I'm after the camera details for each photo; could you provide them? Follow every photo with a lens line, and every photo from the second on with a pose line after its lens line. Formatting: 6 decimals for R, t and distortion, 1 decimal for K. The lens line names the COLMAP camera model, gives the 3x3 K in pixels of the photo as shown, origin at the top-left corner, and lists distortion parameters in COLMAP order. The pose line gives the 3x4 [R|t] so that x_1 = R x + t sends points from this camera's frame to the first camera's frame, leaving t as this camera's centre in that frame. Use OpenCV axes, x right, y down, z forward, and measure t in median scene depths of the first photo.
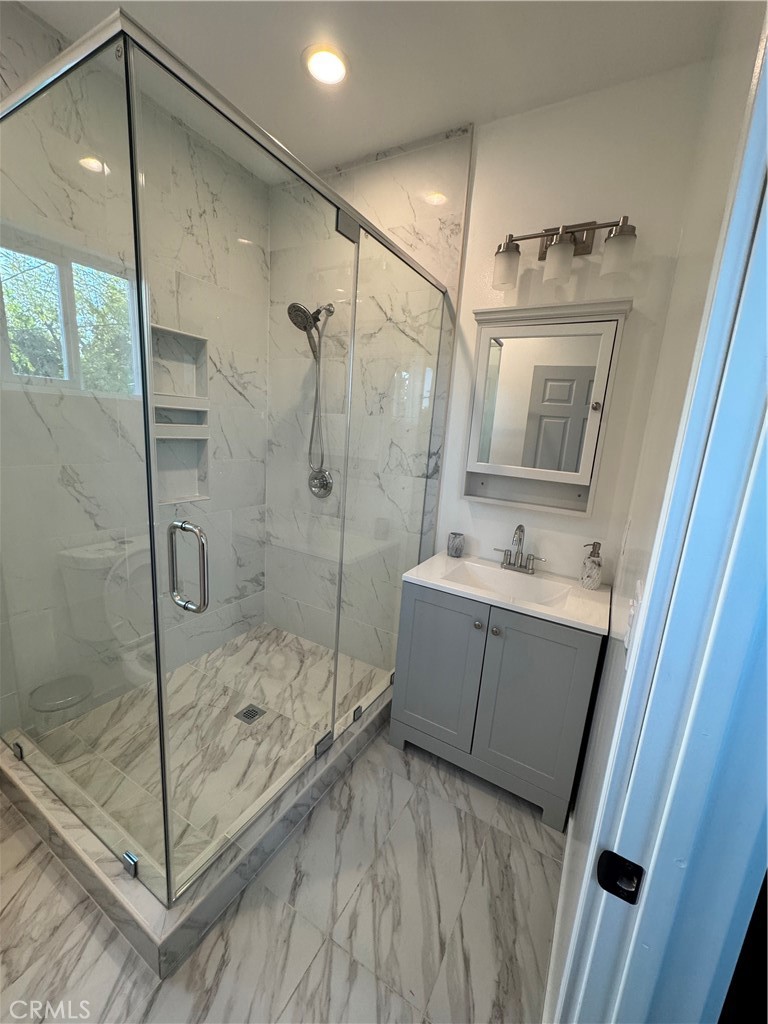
lens RADIAL K [[410.2, 0, 391.2], [0, 410.2, 515.8], [0, 0, 1]] dist [-0.002200, 0.000242]
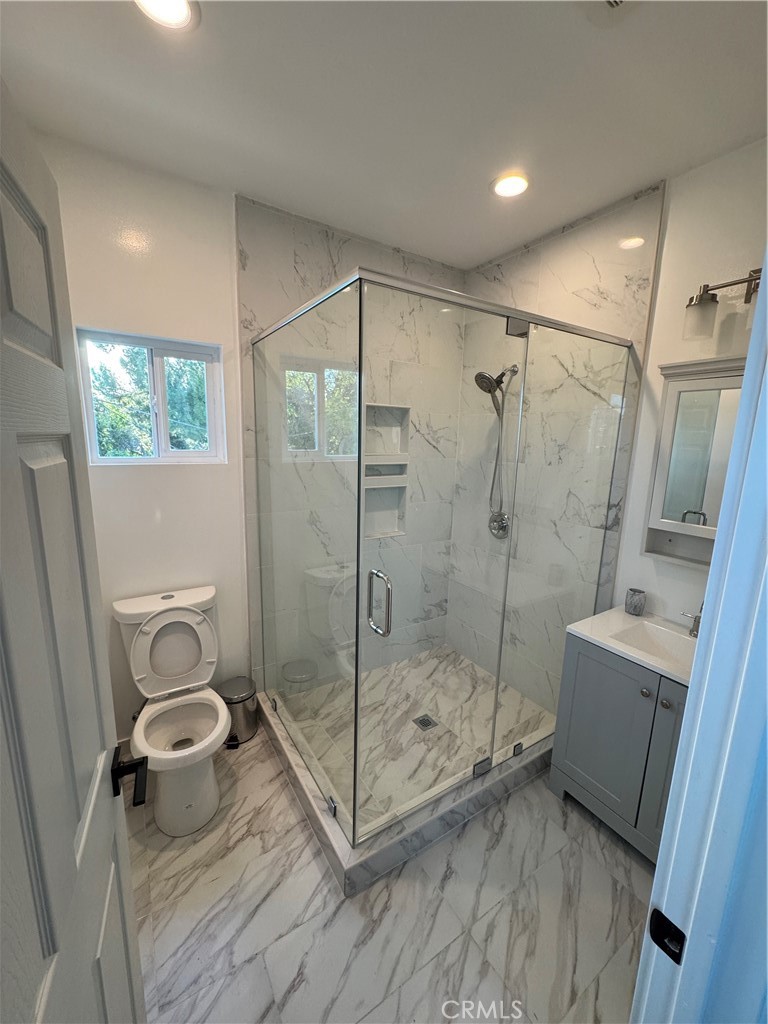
lens RADIAL K [[410.2, 0, 383.8], [0, 410.2, 521.7], [0, 0, 1]] dist [-0.002200, 0.000242]
pose [[0.881978, 0.043208, -0.469305, 0.090573], [-0.059609, 0.998019, -0.020140, -0.068156], [0.467505, 0.045738, 0.882806, -0.133998]]
